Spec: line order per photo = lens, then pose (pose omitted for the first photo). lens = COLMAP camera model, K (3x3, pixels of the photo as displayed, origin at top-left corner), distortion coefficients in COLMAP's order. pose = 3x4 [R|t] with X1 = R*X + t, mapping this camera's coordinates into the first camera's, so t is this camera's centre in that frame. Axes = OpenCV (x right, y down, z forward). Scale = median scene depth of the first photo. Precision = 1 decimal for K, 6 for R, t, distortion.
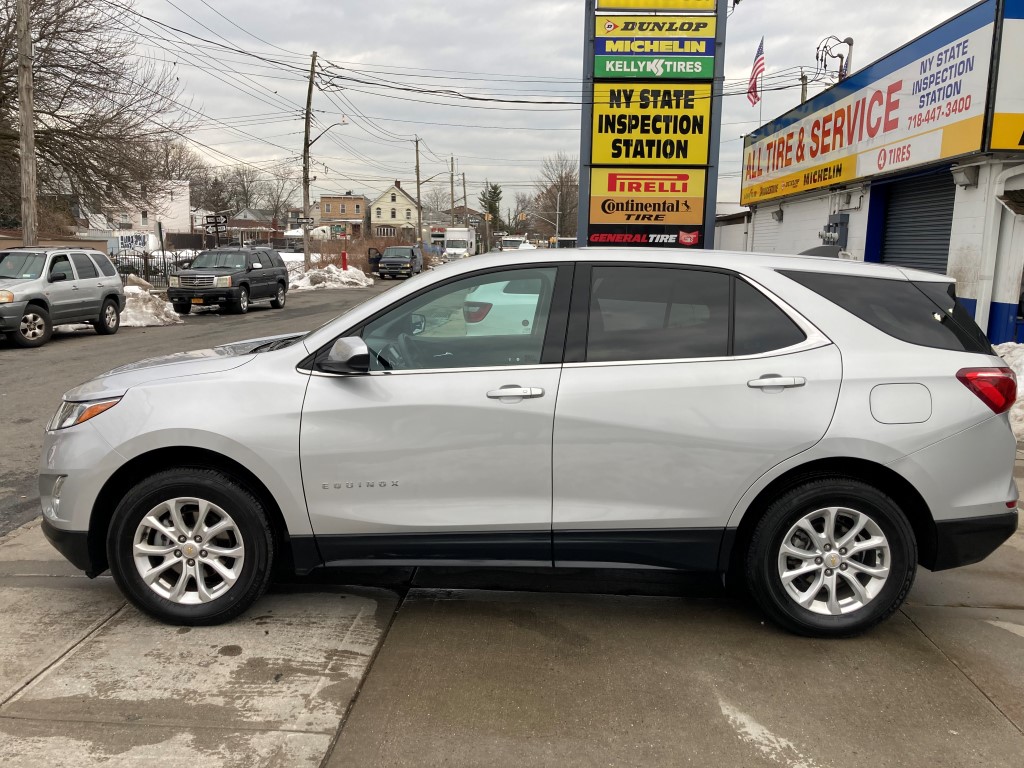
lens RADIAL K [[830.7, 0, 512.0], [0, 830.7, 384.0], [0, 0, 1]] dist [0.010530, 0.013089]
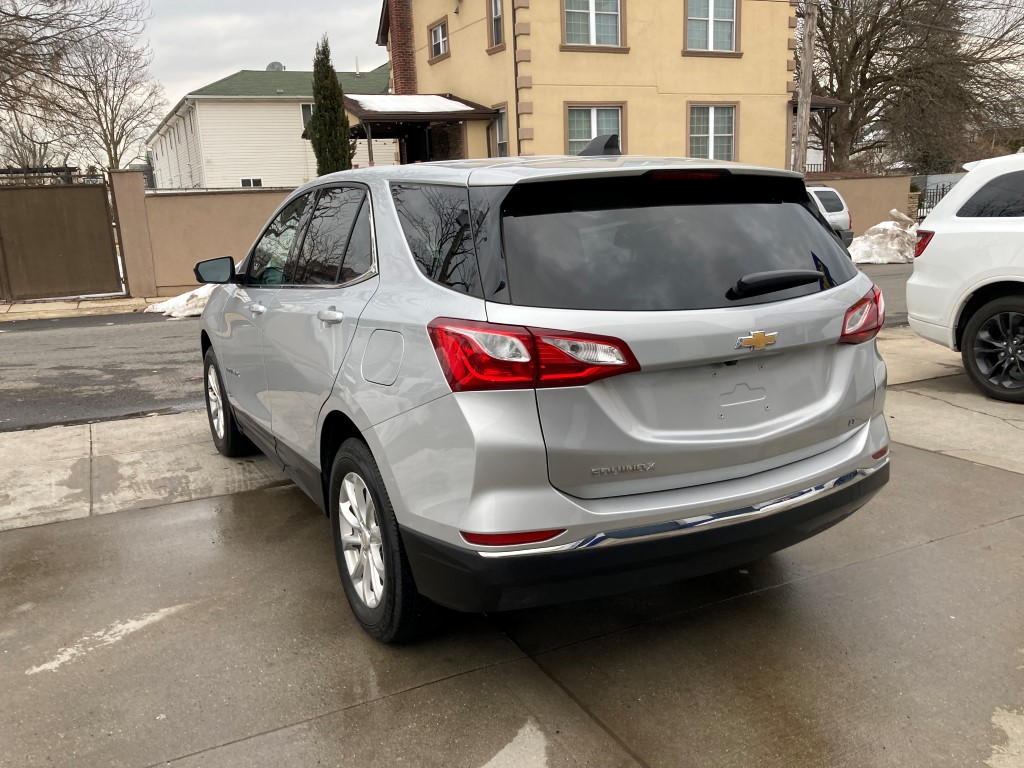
lens RADIAL K [[840.7, 0, 510.4], [0, 840.7, 396.8], [0, 0, 1]] dist [0.010942, 0.011399]
pose [[0.486988, 0.155822, -0.859397, 0.533306], [-0.083049, 0.987760, 0.132036, -0.022614], [0.869452, 0.007072, 0.493968, 0.332554]]
